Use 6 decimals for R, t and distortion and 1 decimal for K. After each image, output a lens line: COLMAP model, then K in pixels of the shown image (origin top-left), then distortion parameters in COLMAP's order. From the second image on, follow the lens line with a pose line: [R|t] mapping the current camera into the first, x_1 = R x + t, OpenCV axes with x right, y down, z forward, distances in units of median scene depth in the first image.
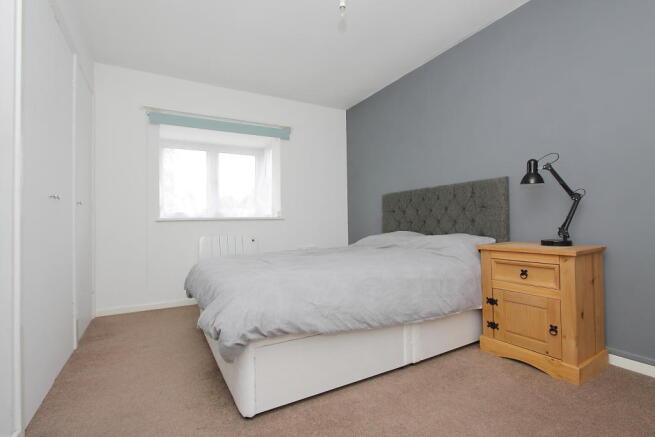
lens RADIAL K [[306.5, 0, 323.7], [0, 306.5, 218.1], [0, 0, 1]] dist [-0.012588, -0.000741]
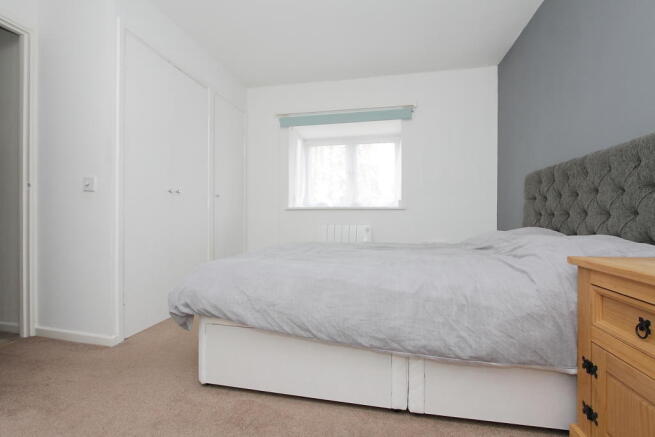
lens RADIAL K [[306.5, 0, 325.3], [0, 306.5, 215.5], [0, 0, 1]] dist [-0.012588, -0.000741]
pose [[0.745379, 0.020753, -0.666318, 0.561756], [-0.007286, 0.999709, 0.022987, 0.007612], [0.666601, -0.012280, 0.745314, 0.326310]]
